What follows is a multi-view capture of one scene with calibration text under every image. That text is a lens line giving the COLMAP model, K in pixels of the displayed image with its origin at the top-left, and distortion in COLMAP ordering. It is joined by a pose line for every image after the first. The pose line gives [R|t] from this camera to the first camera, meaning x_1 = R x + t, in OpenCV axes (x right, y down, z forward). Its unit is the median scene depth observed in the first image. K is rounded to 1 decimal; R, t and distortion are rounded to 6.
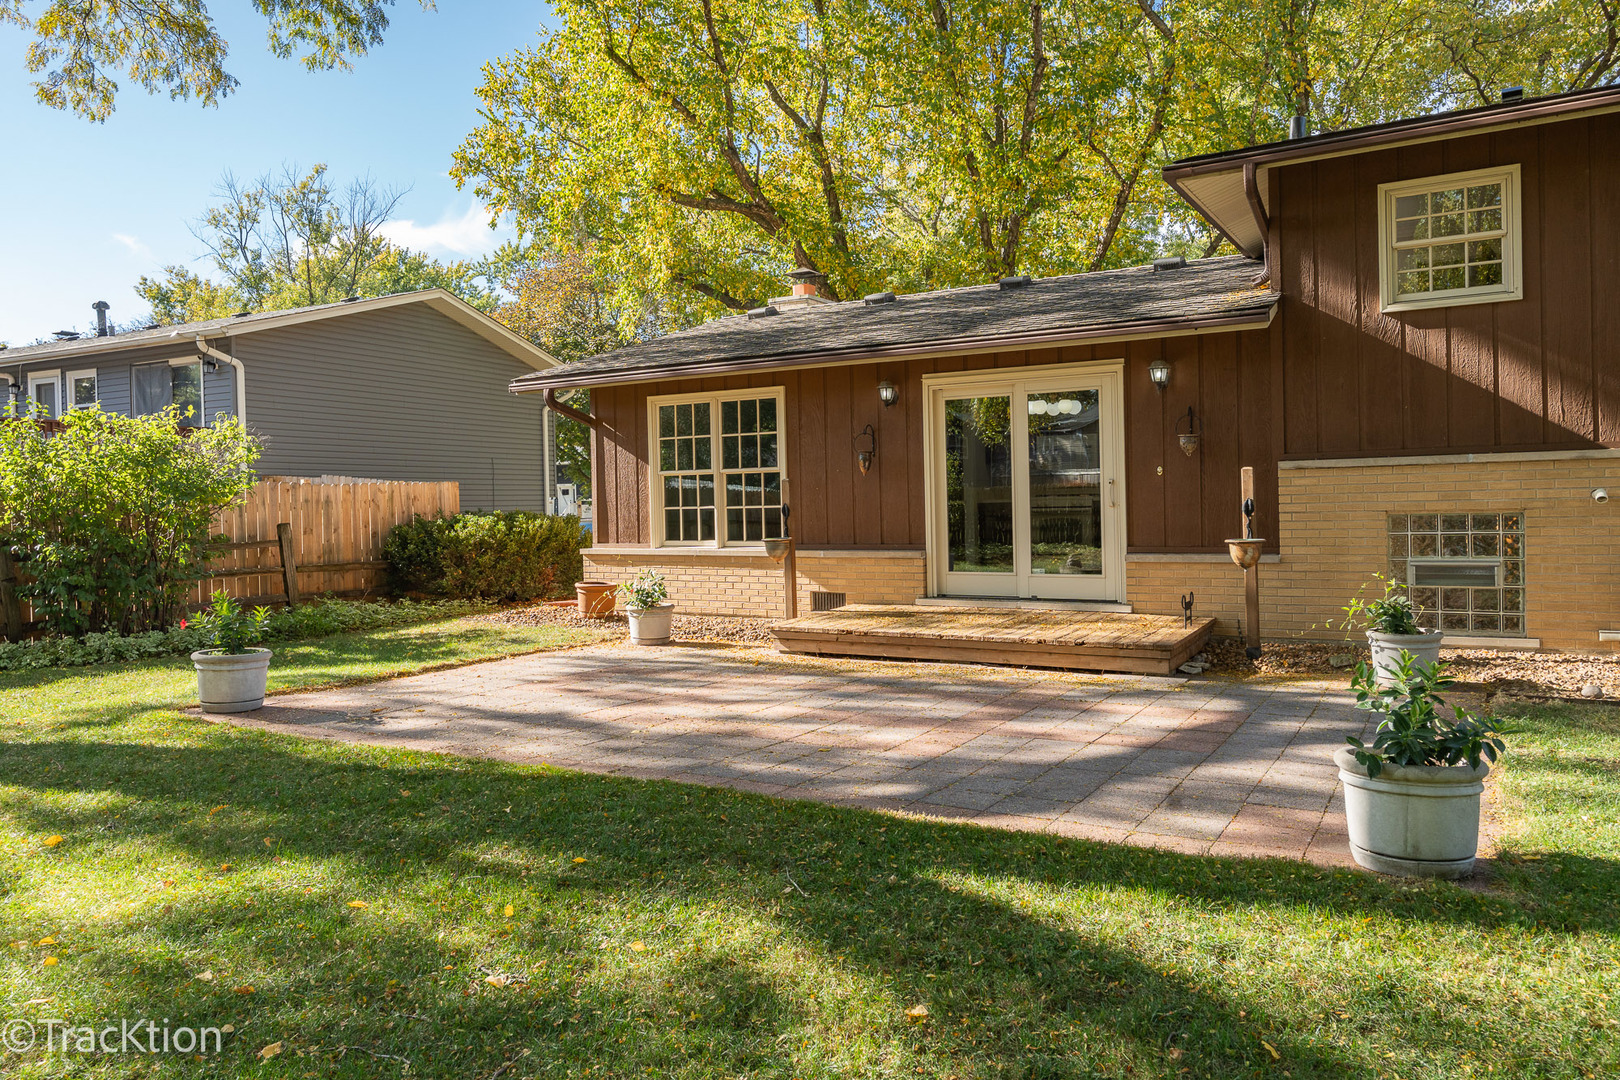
lens RADIAL K [[1117.4, 0, 811.7], [0, 1117.4, 540.0], [0, 0, 1]] dist [-0.040738, -0.001548]
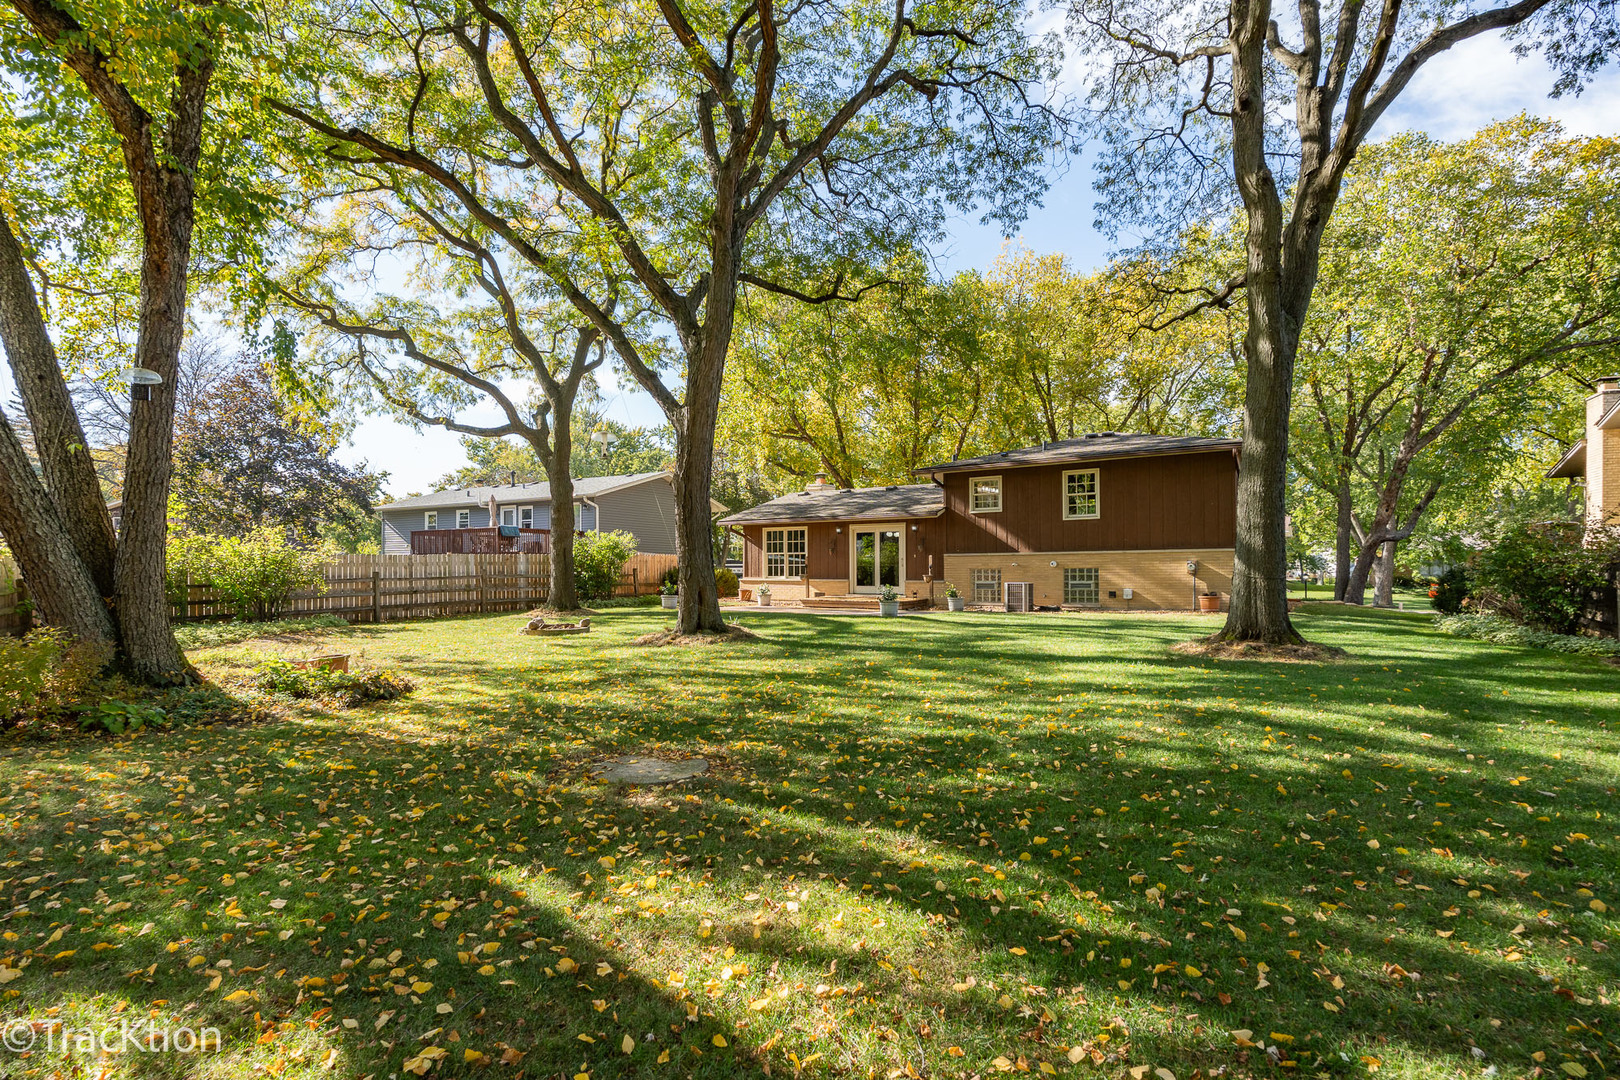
lens RADIAL K [[796.9, 0, 809.5], [0, 796.9, 541.7], [0, 0, 1]] dist [-0.000457, -0.000002]
pose [[0.998297, 0.016529, -0.055951, 0.102733], [-0.020379, 0.997411, -0.068962, 0.055747], [0.054666, 0.069984, 0.996049, -1.172912]]
